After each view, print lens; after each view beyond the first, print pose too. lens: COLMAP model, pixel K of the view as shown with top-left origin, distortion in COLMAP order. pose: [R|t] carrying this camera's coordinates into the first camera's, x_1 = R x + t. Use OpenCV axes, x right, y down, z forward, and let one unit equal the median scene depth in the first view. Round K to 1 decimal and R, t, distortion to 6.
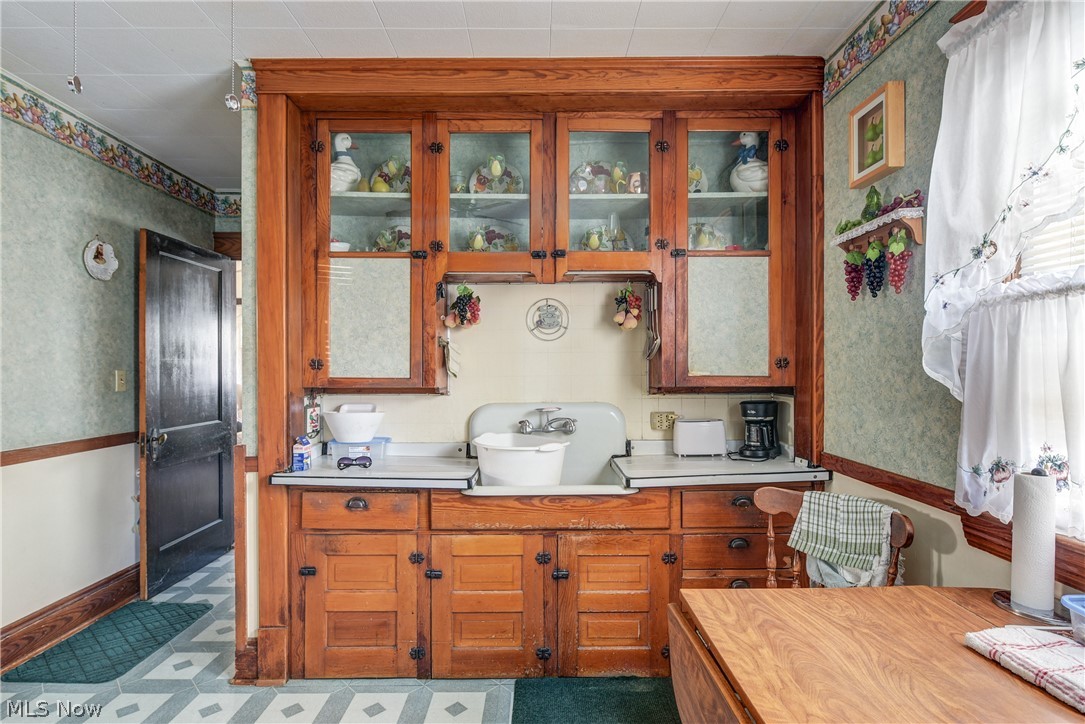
lens RADIAL K [[535.0, 0, 538.0], [0, 535.0, 368.0], [0, 0, 1]] dist [0.002039, -0.000005]
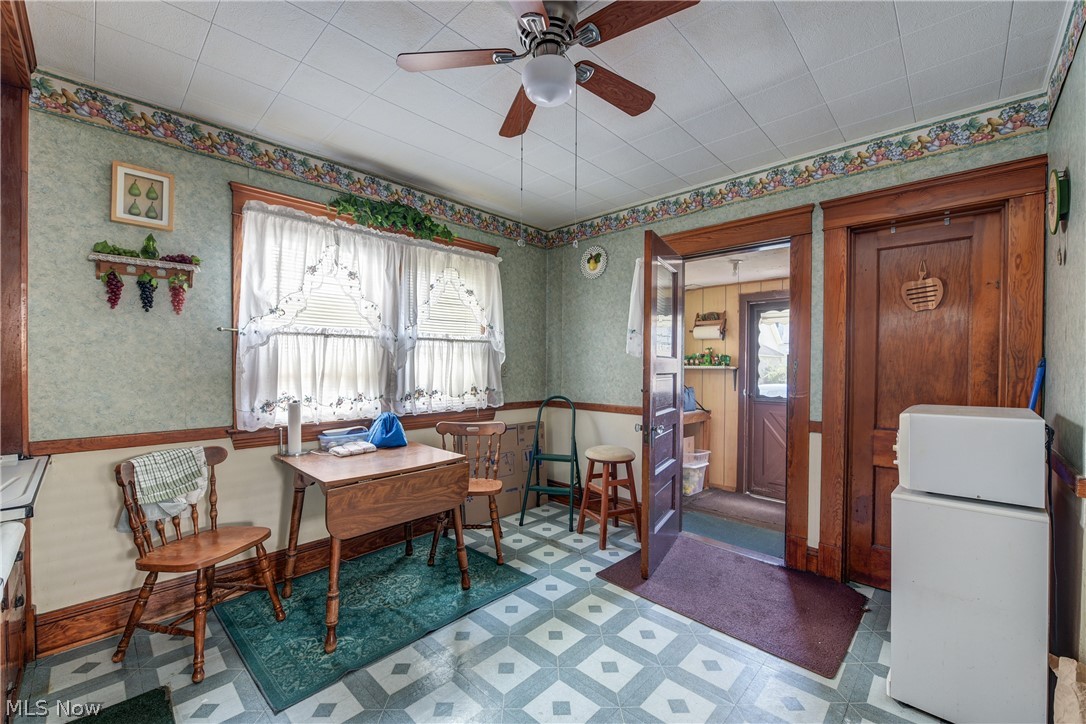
lens RADIAL K [[437.2, 0, 543.1], [0, 437.2, 368.8], [0, 0, 1]] dist [-0.006654, -0.000557]
pose [[-0.722536, -0.012817, 0.691215, -0.753977], [-0.004090, 0.999890, 0.014265, -0.001325], [-0.691321, 0.007480, -0.722509, 0.898404]]
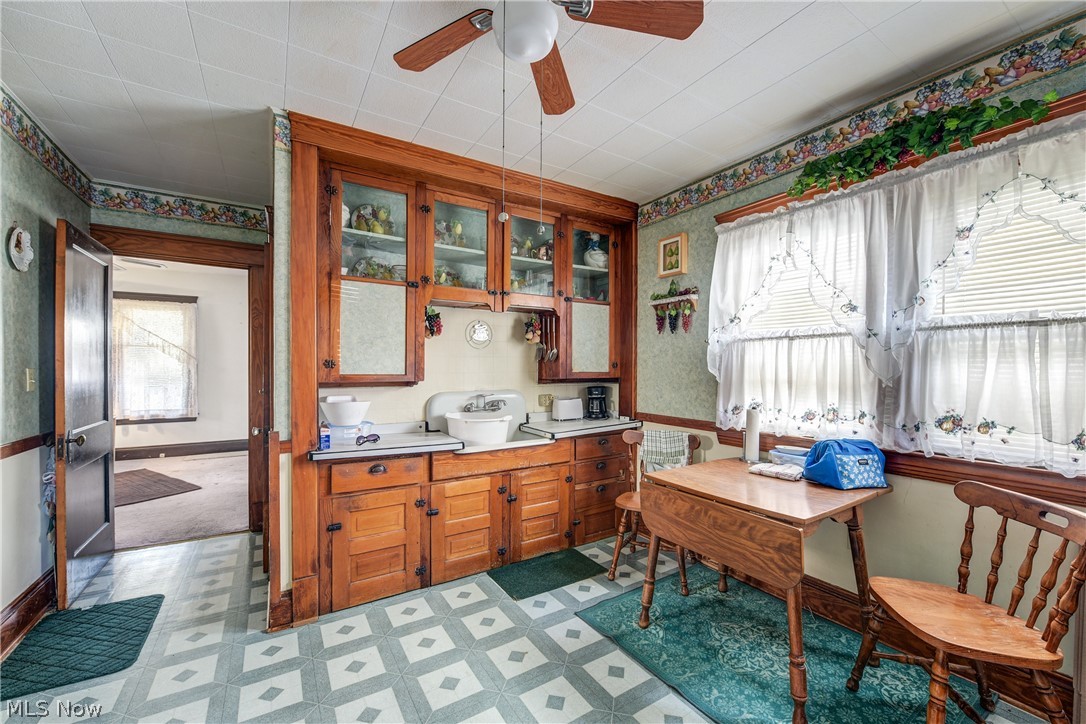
lens RADIAL K [[437.2, 0, 543.1], [0, 437.2, 368.8], [0, 0, 1]] dist [-0.006654, -0.000557]
pose [[0.848751, 0.000436, 0.528792, -0.557793], [-0.002997, 0.999988, 0.003985, -0.001187], [-0.528784, -0.004967, 0.848742, -0.135767]]
